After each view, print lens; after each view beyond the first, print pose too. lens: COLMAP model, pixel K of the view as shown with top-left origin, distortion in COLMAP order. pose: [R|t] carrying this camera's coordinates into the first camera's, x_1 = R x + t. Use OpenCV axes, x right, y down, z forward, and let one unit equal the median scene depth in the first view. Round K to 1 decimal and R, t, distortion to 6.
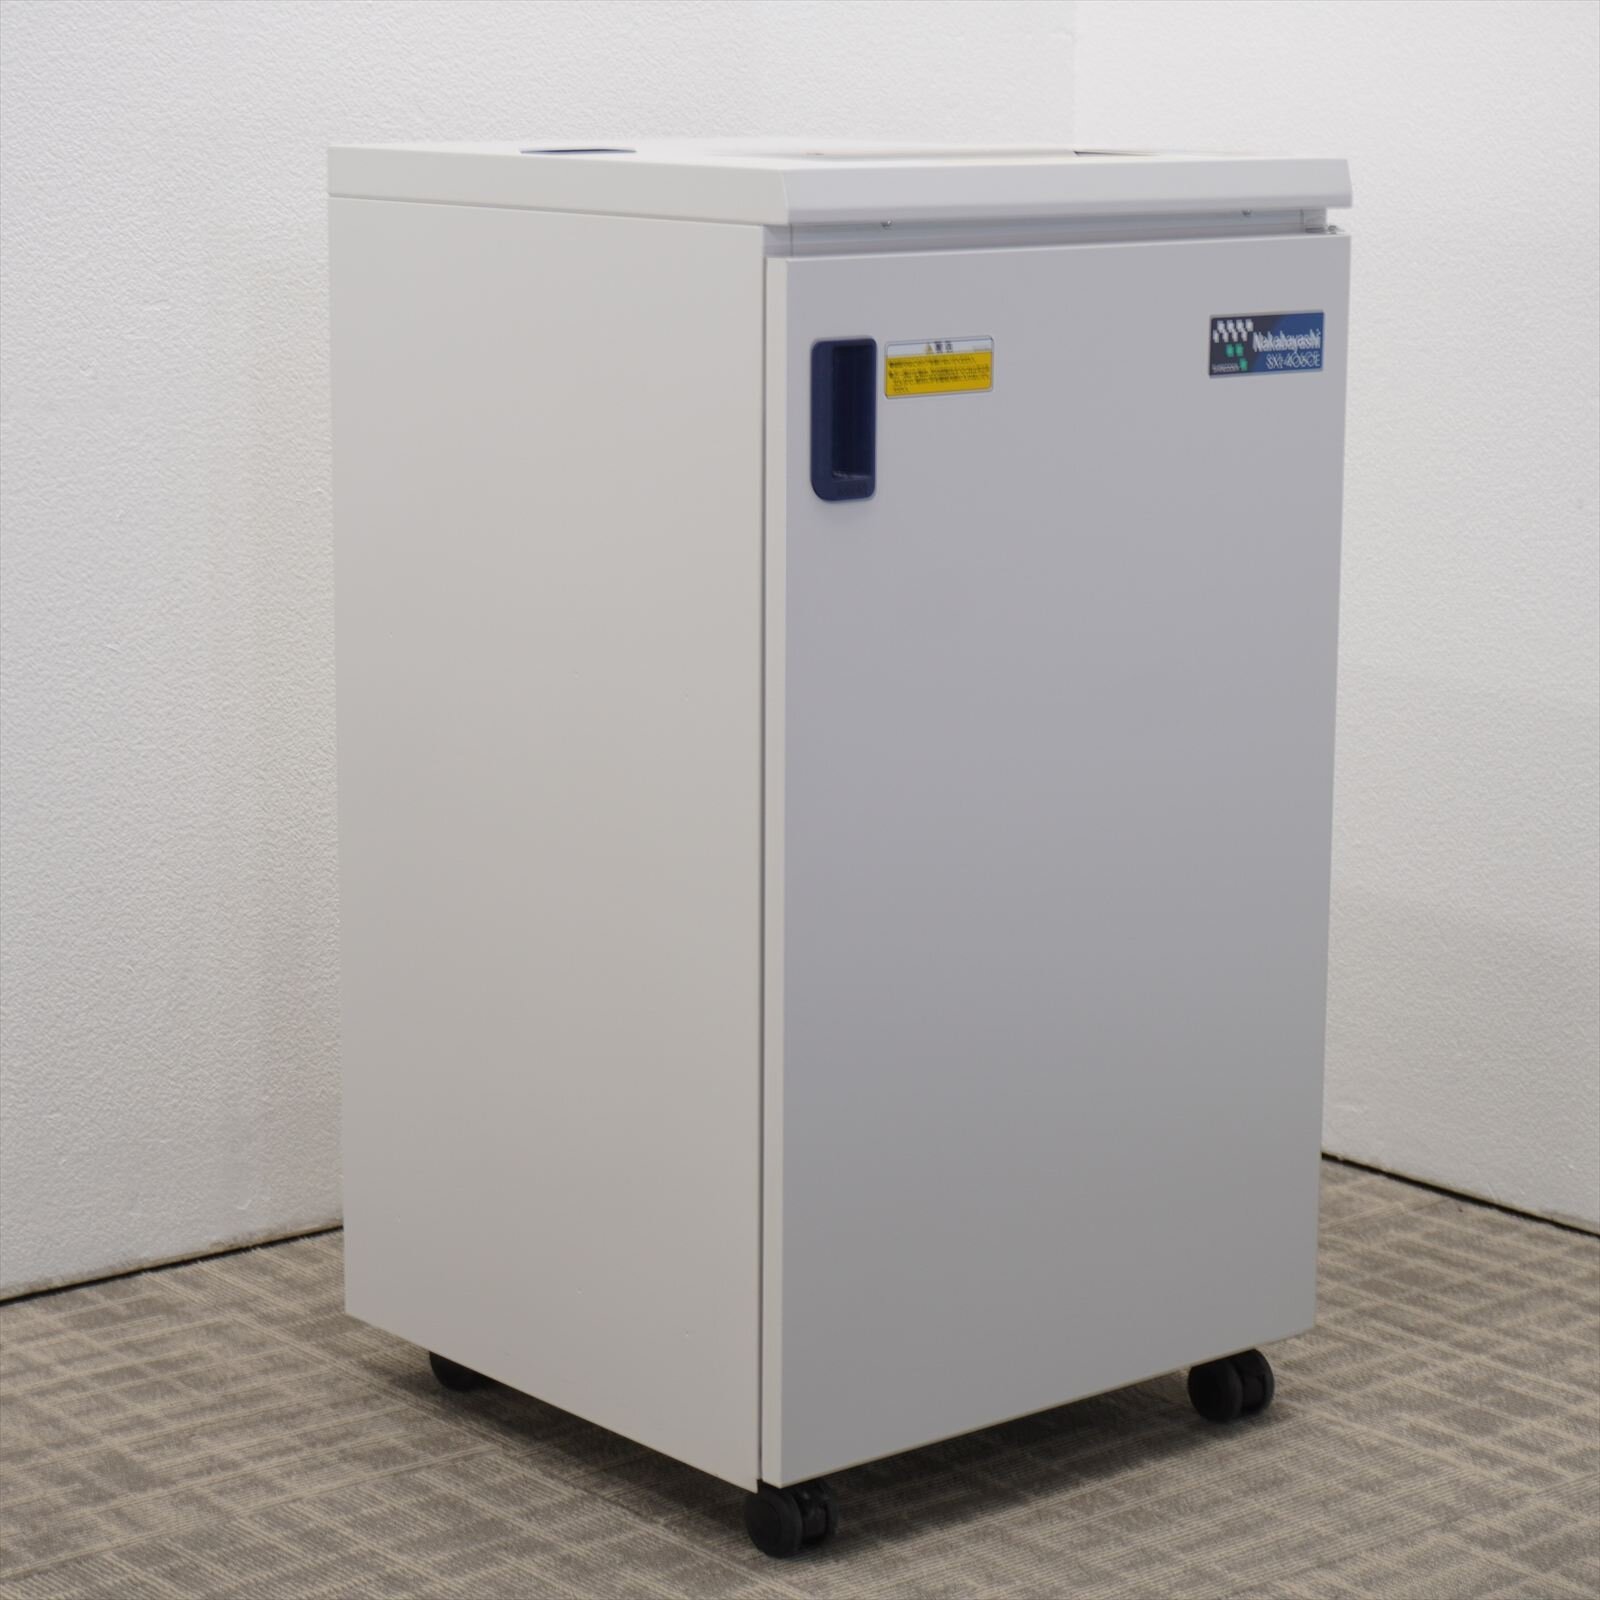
lens RADIAL K [[3965.9, 0, 800.0], [0, 3965.9, 799.1], [0, 0, 1]] dist [-0.000836, 0.000000]
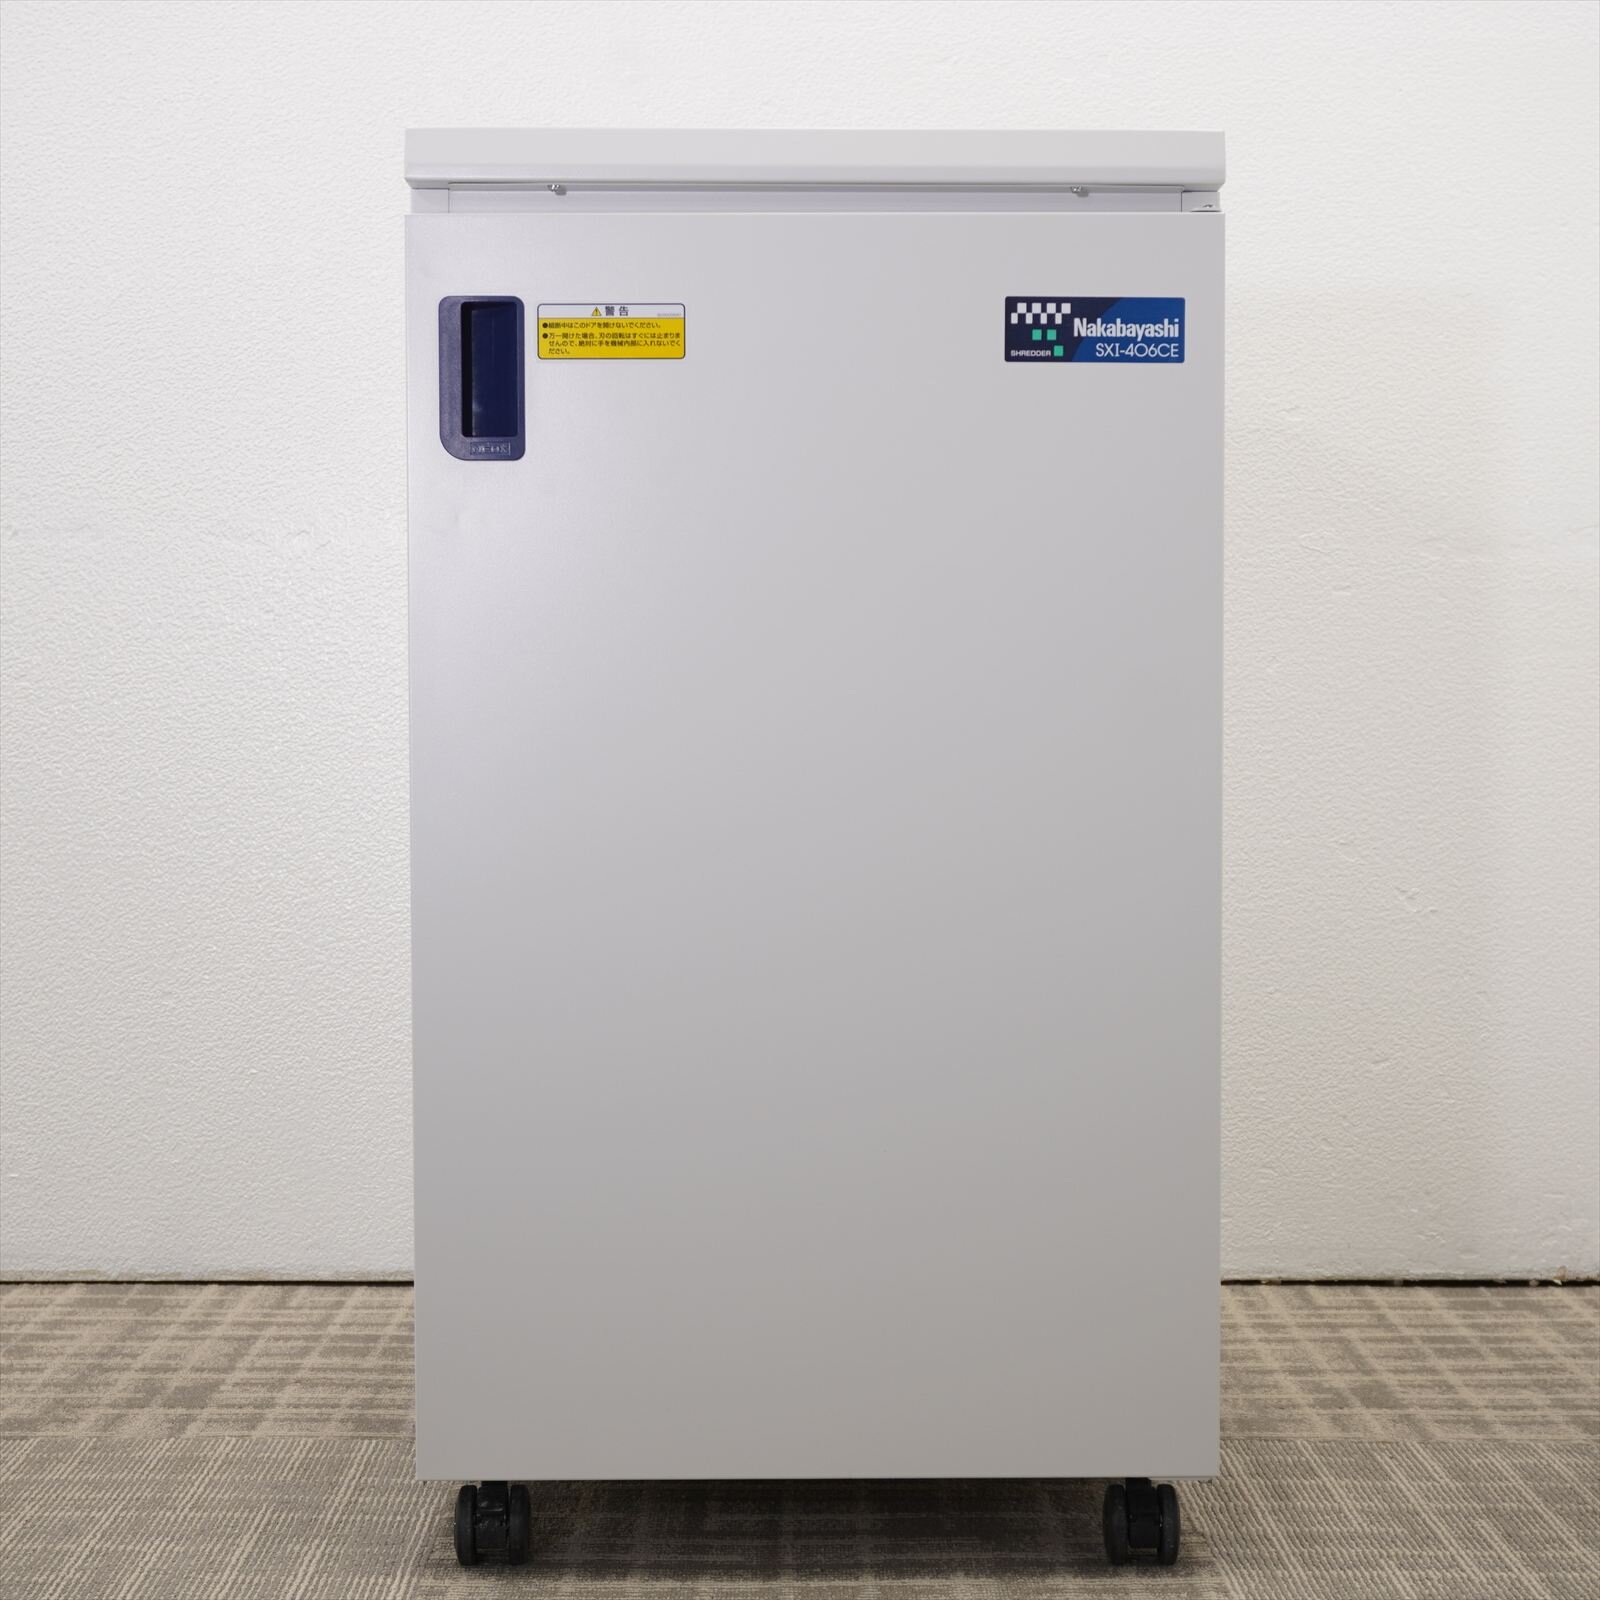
lens RADIAL K [[2735.6, 0, 799.9], [0, 2735.6, 797.2], [0, 0, 1]] dist [0.003816, 0.000000]
pose [[0.776299, 0.024901, -0.629872, 0.463861], [-0.115433, 0.987939, -0.103211, 0.063579], [0.619705, 0.152831, 0.769811, 0.493251]]
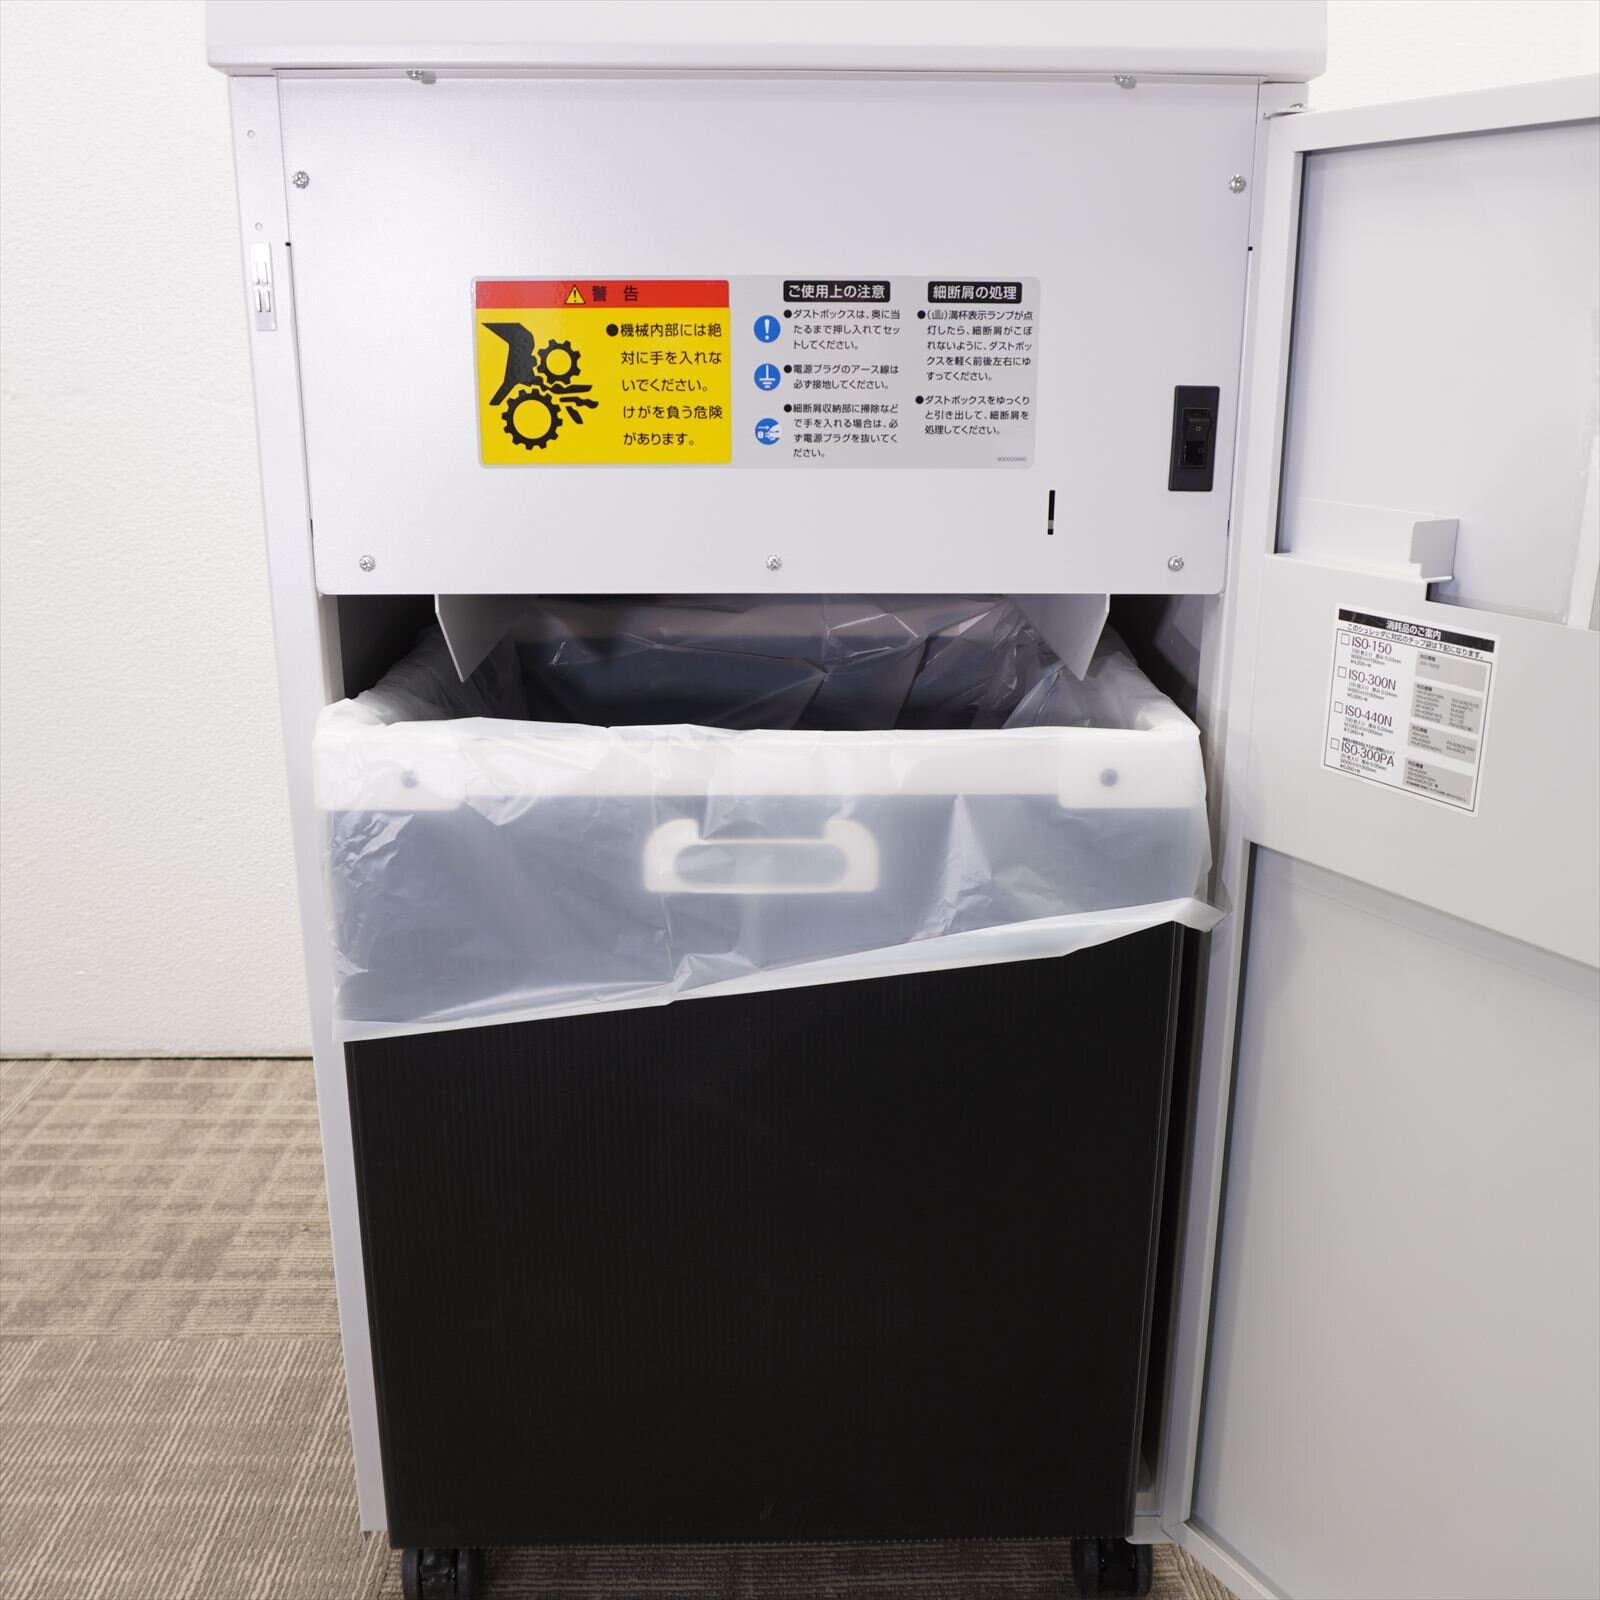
lens RADIAL K [[1663.1, 0, 796.9], [0, 1663.1, 807.9], [0, 0, 1]] dist [-0.013241, 0.000000]
pose [[0.783258, 0.167049, -0.598834, 0.264618], [-0.109139, 0.985212, 0.132082, -0.055528], [0.612043, -0.038098, 0.789907, 0.730726]]
